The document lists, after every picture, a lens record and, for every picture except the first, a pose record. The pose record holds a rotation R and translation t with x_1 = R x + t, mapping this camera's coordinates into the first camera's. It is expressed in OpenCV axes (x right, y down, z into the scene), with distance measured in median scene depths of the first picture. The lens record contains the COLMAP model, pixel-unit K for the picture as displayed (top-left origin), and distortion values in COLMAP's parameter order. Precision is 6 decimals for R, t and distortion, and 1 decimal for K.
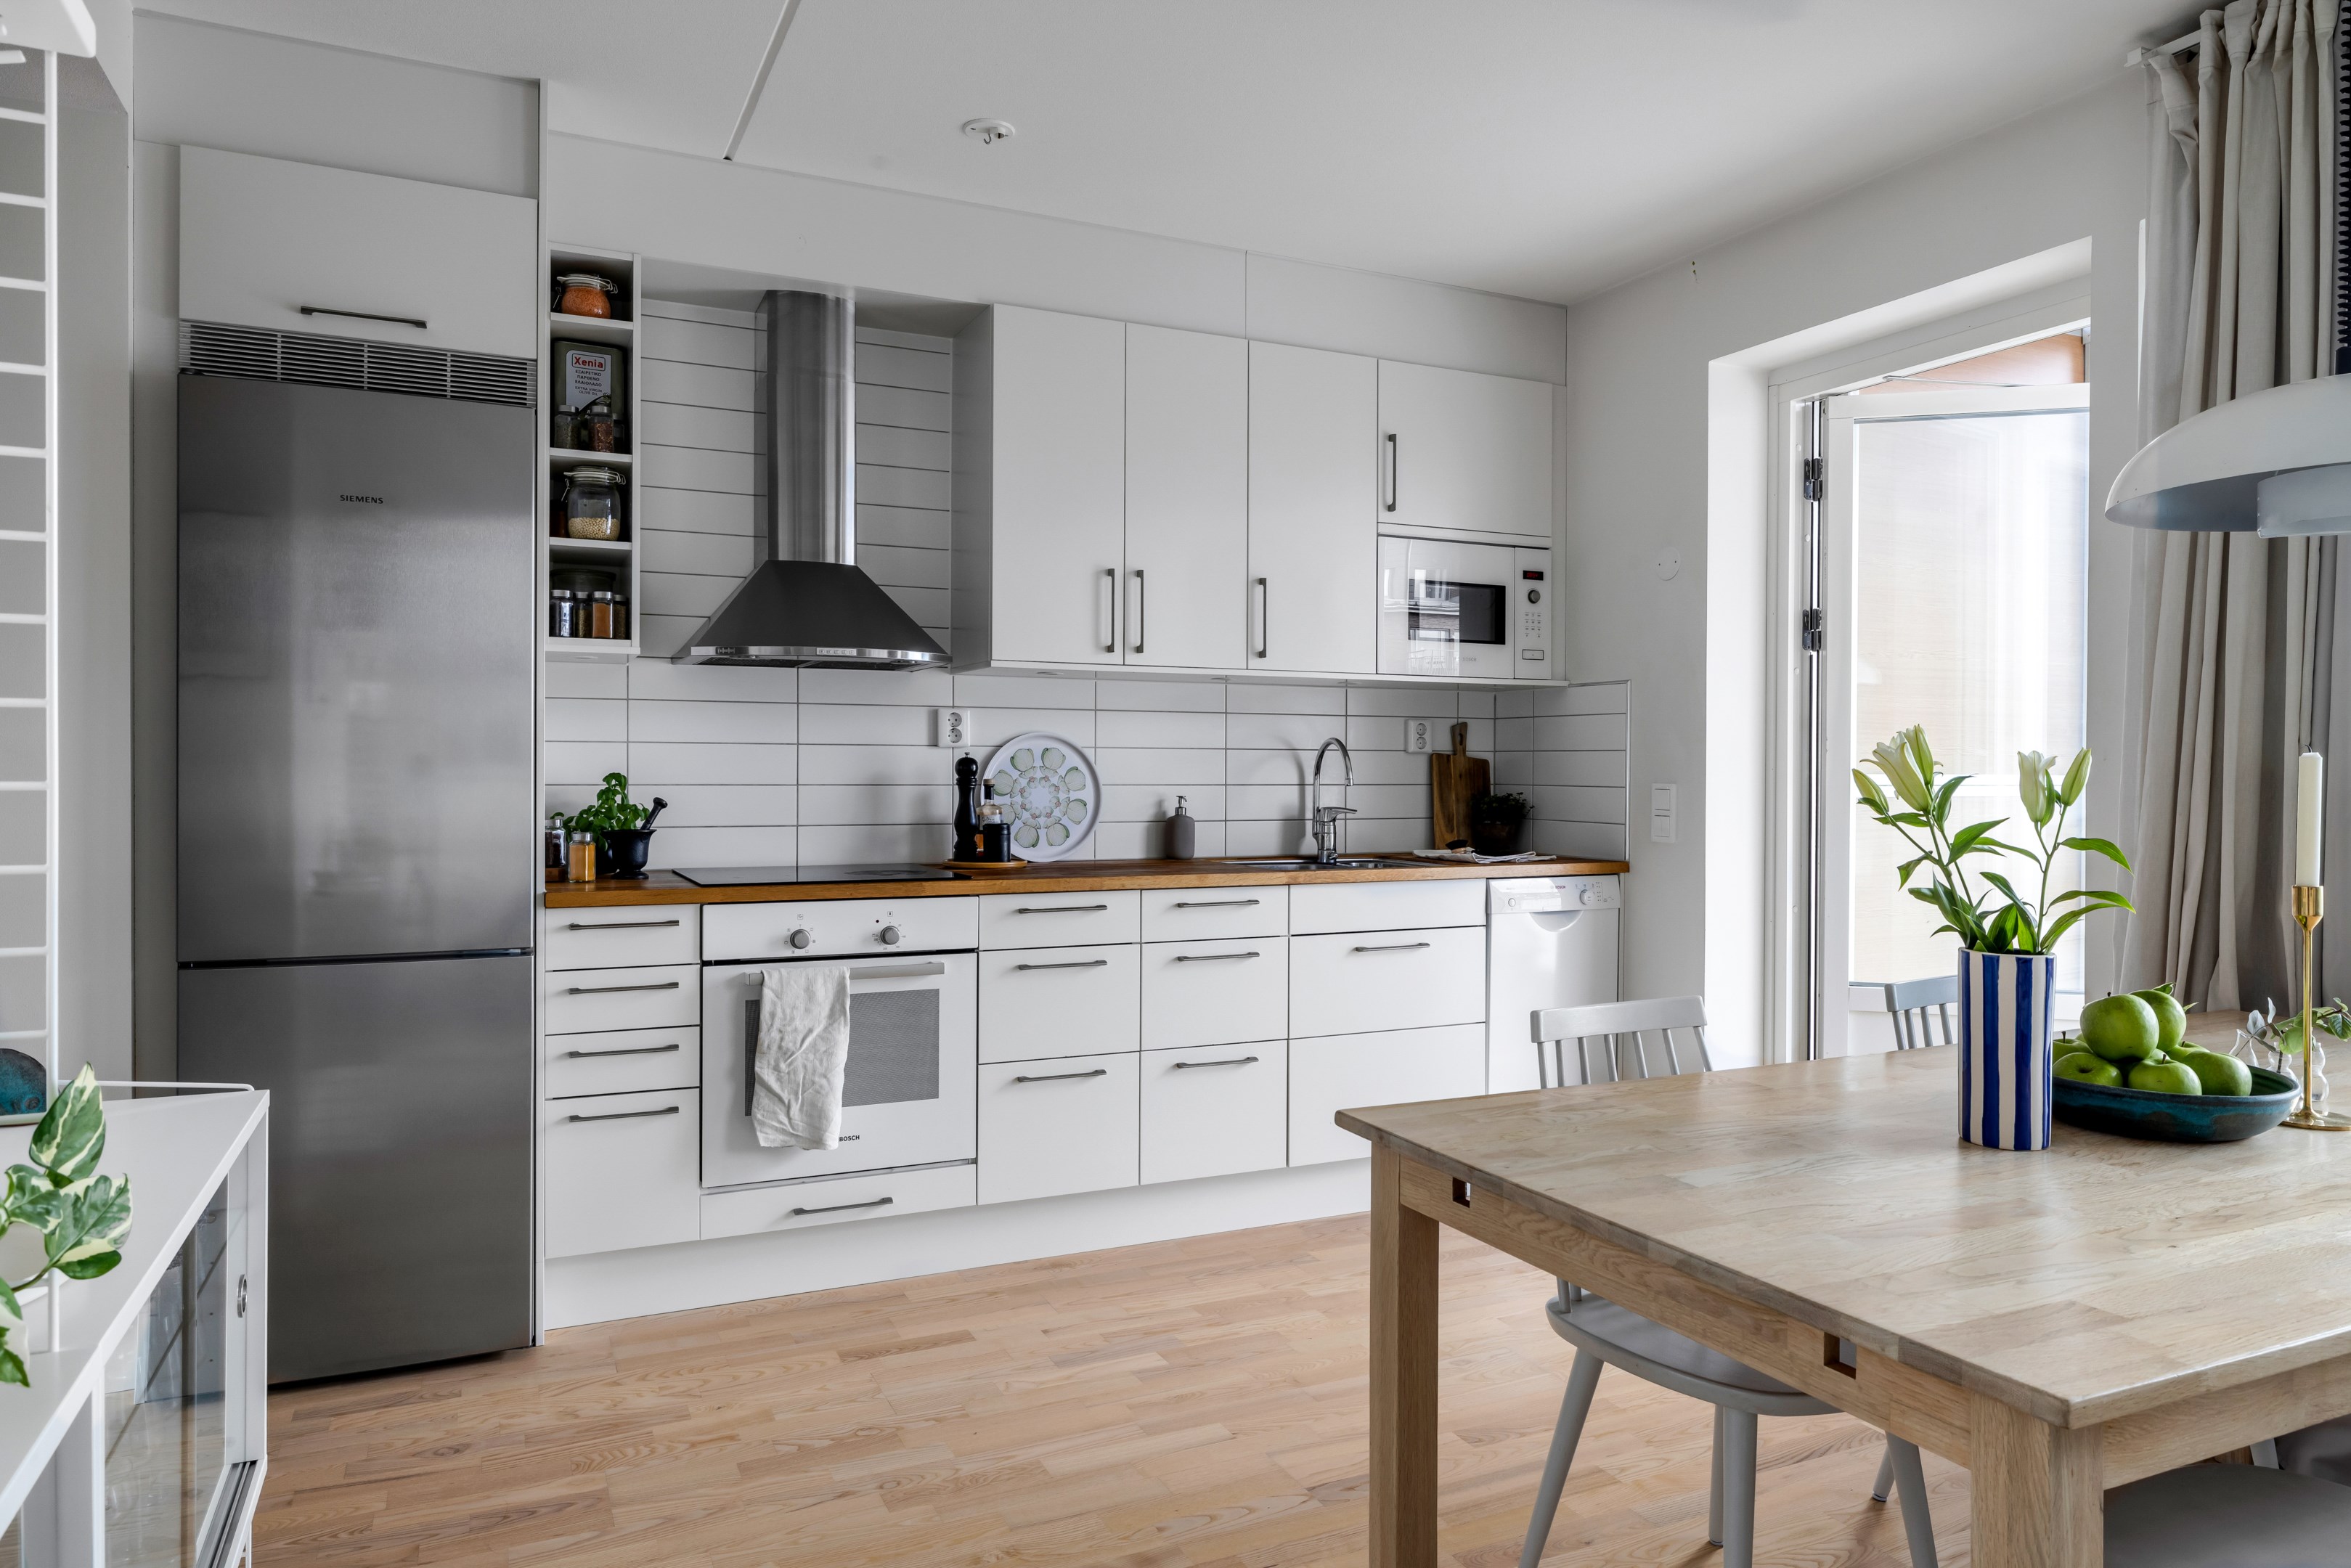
lens RADIAL K [[1482.1, 0, 1168.6], [0, 1482.1, 772.0], [0, 0, 1]] dist [0.002277, 0.002197]
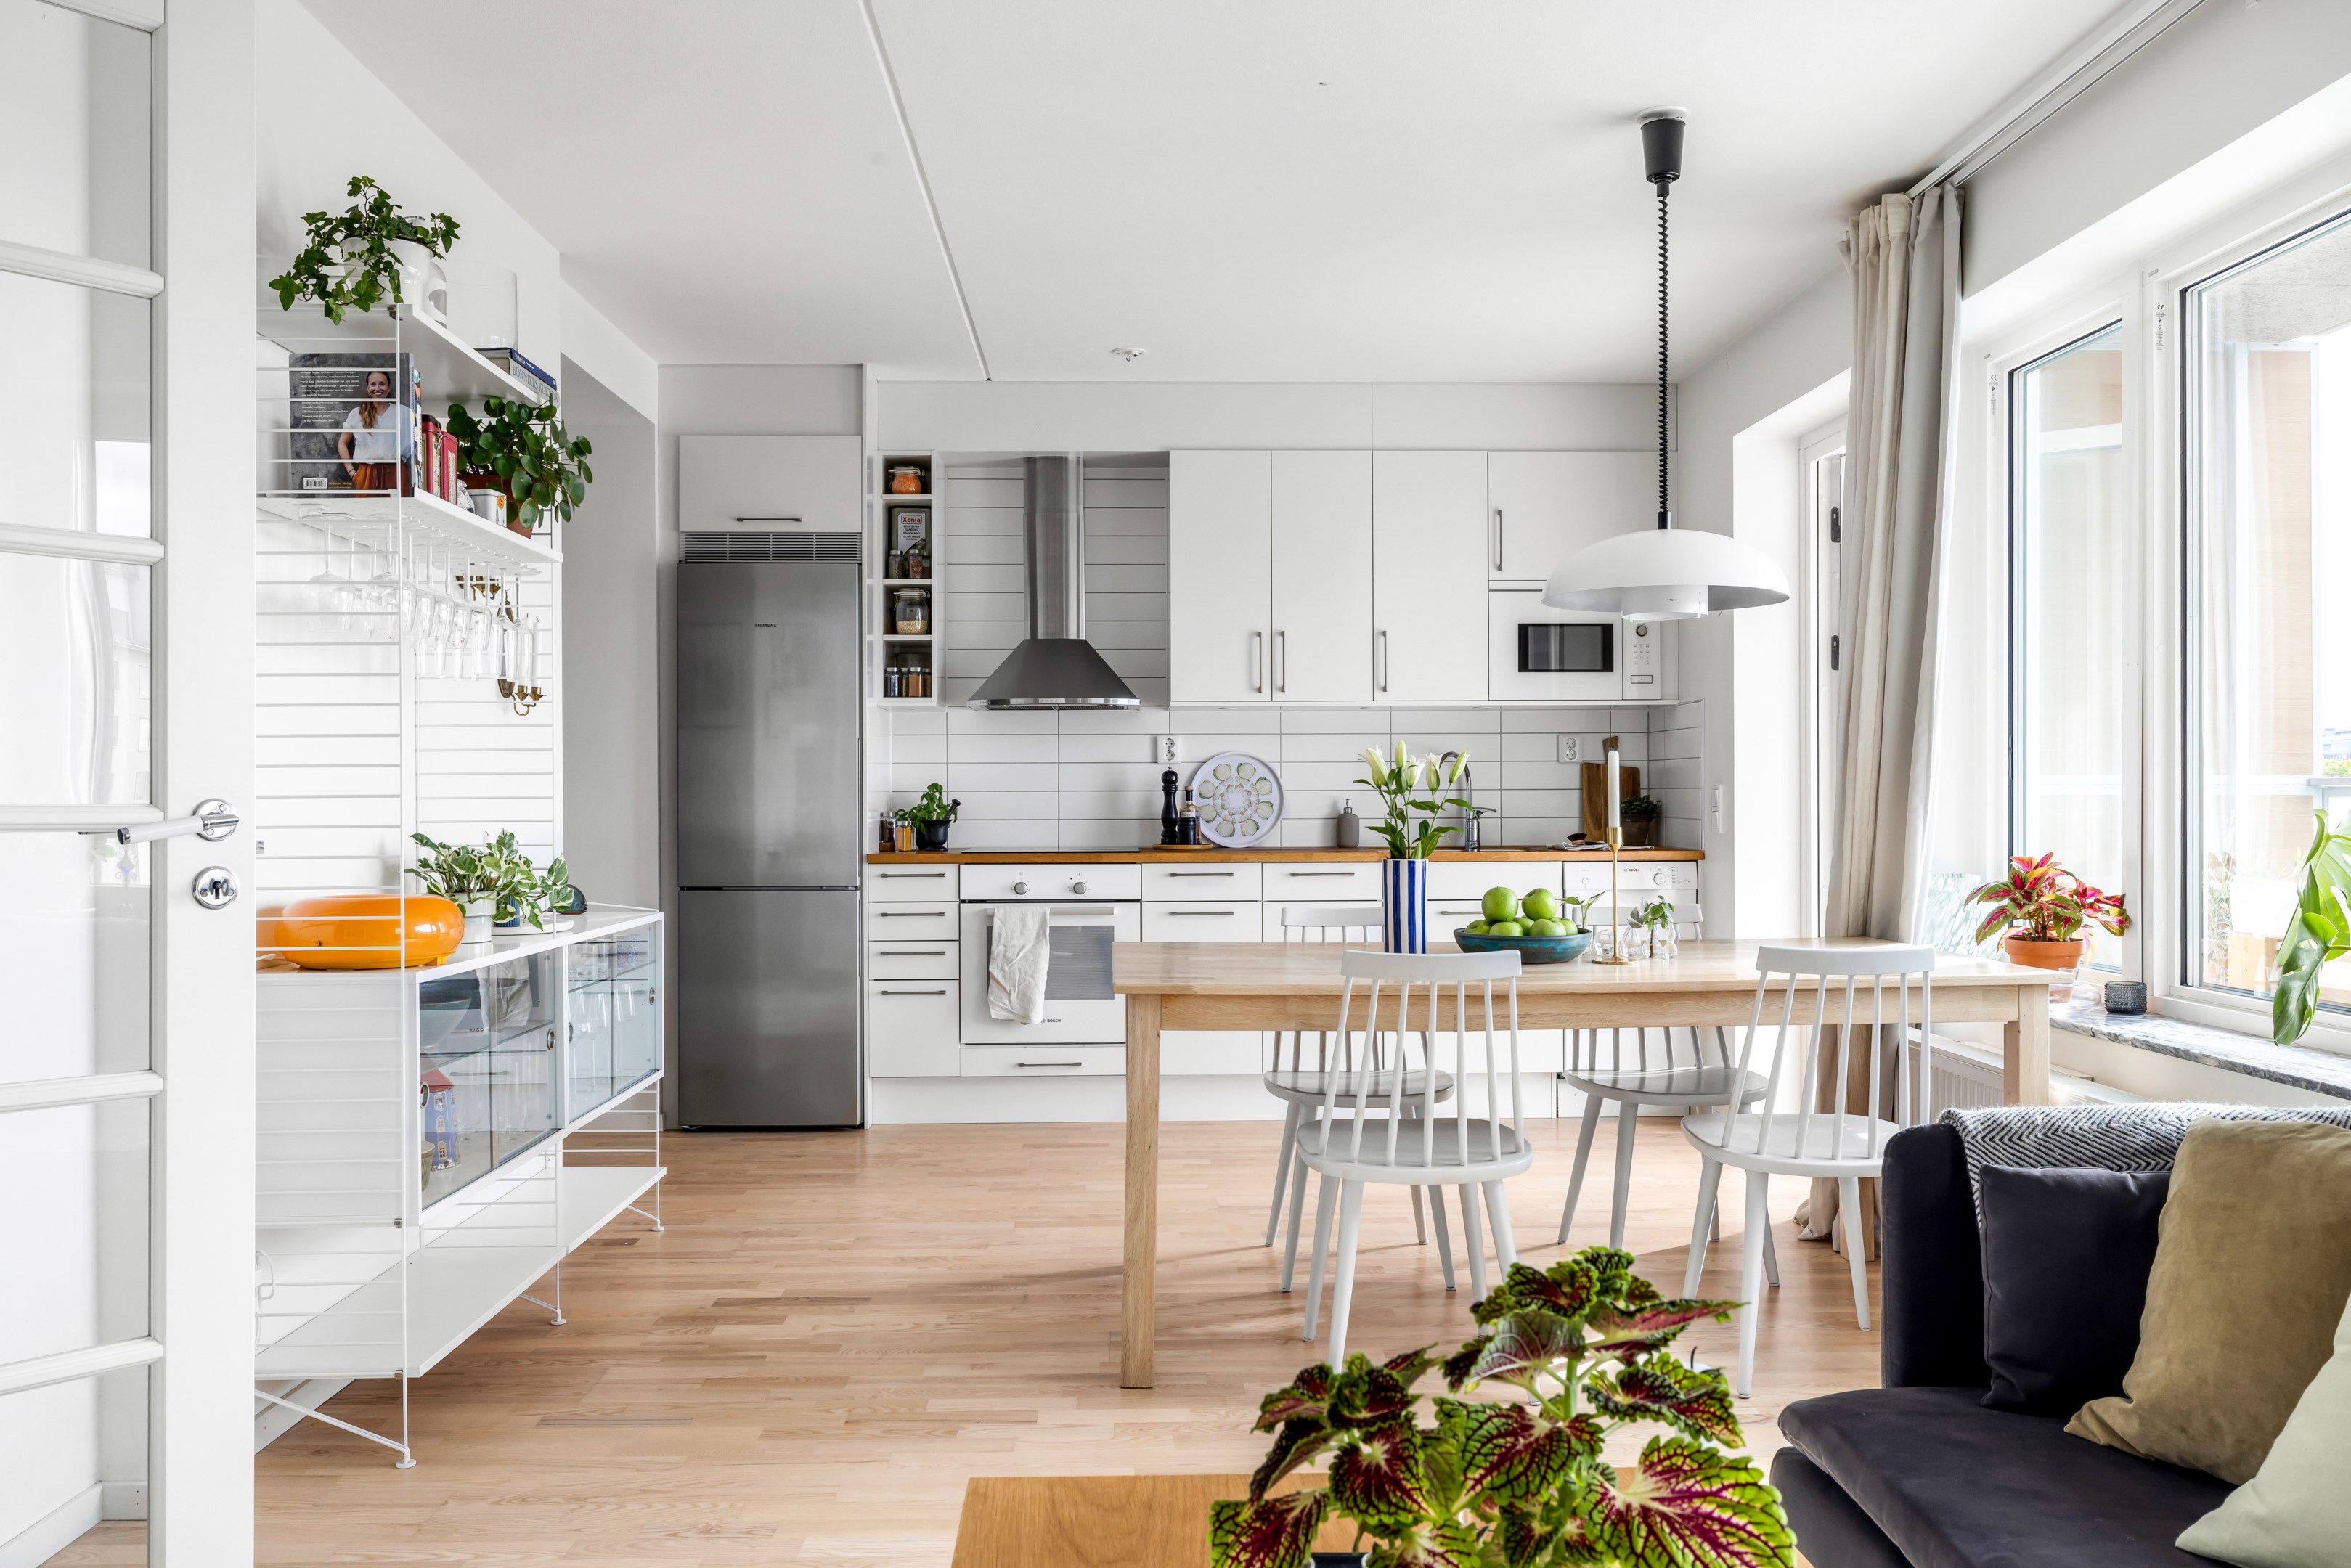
lens RADIAL K [[1759.6, 0, 1162.6], [0, 1759.6, 788.6], [0, 0, 1]] dist [0.000363, 0.001218]
pose [[0.915566, -0.010096, -0.402042, 0.563428], [0.006657, 0.999928, -0.009951, 0.025525], [0.402113, 0.006435, 0.915567, -0.558184]]
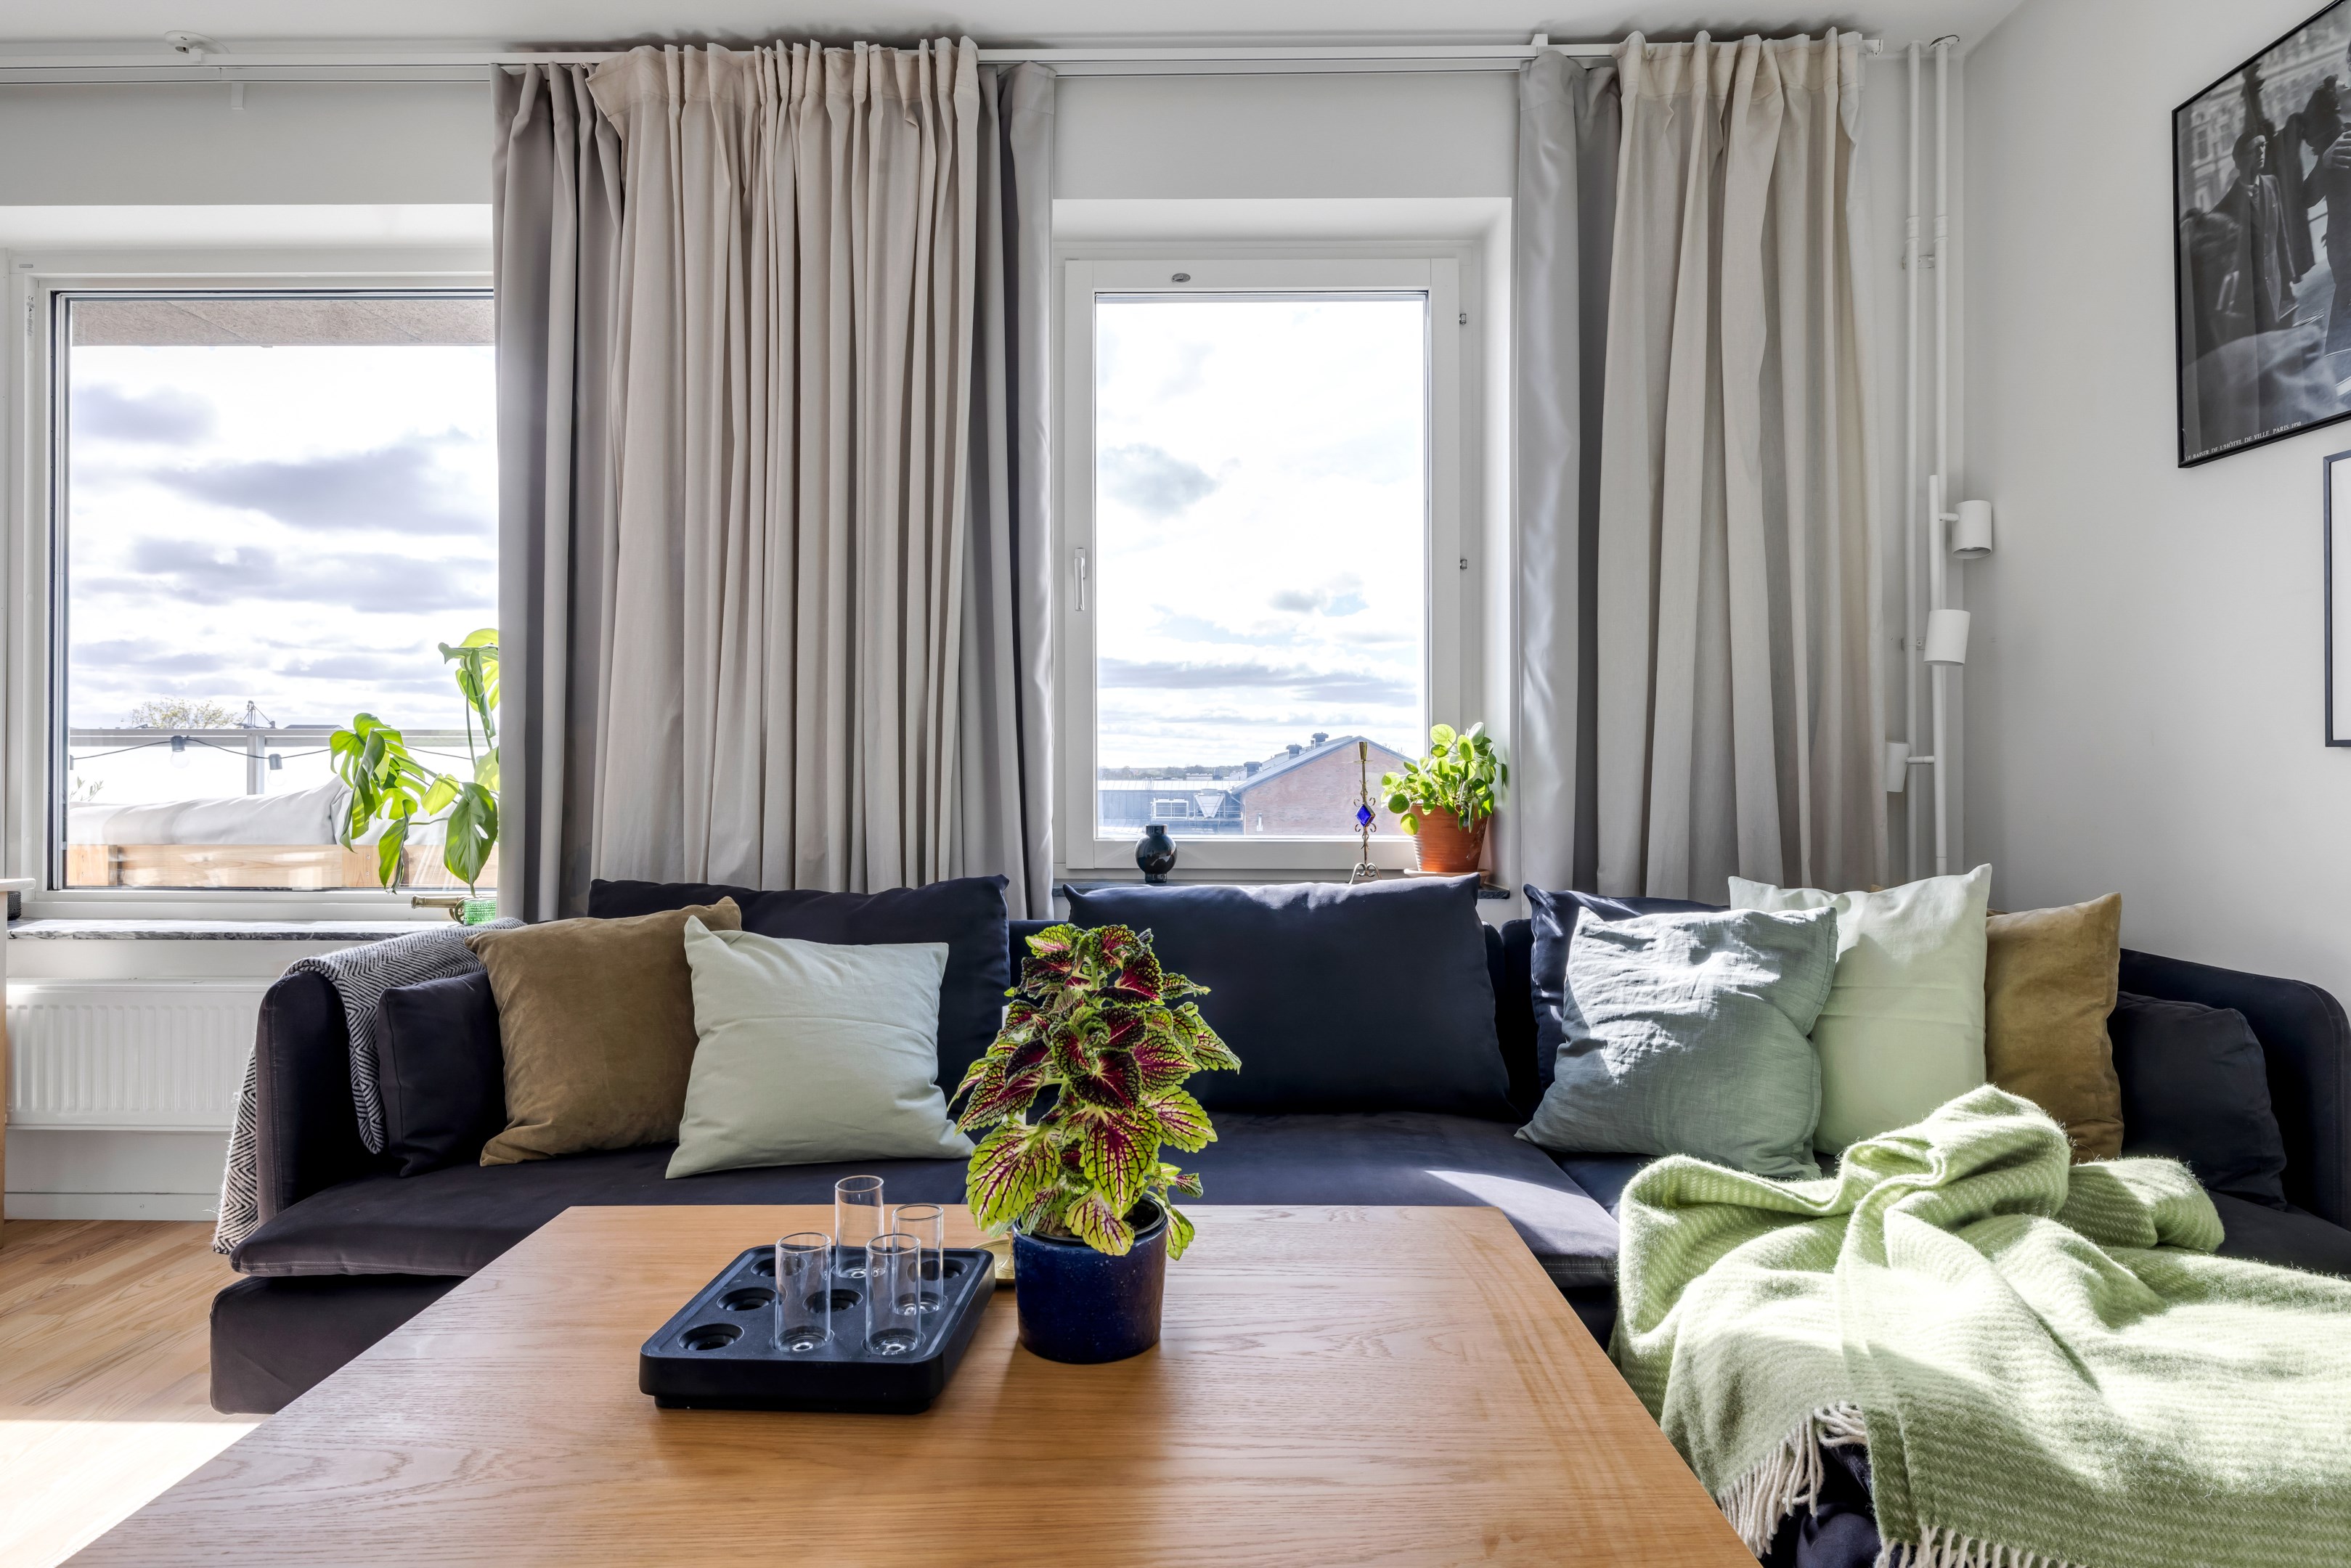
lens RADIAL K [[1314.7, 0, 1175.5], [0, 1314.7, 784.0], [0, 0, 1]] dist [-0.021558, 0.001000]
pose [[0.428338, -0.005982, 0.903599, 0.226267], [0.002729, 0.999982, 0.005327, 0.059764], [-0.903614, 0.000184, 0.428347, -0.439203]]
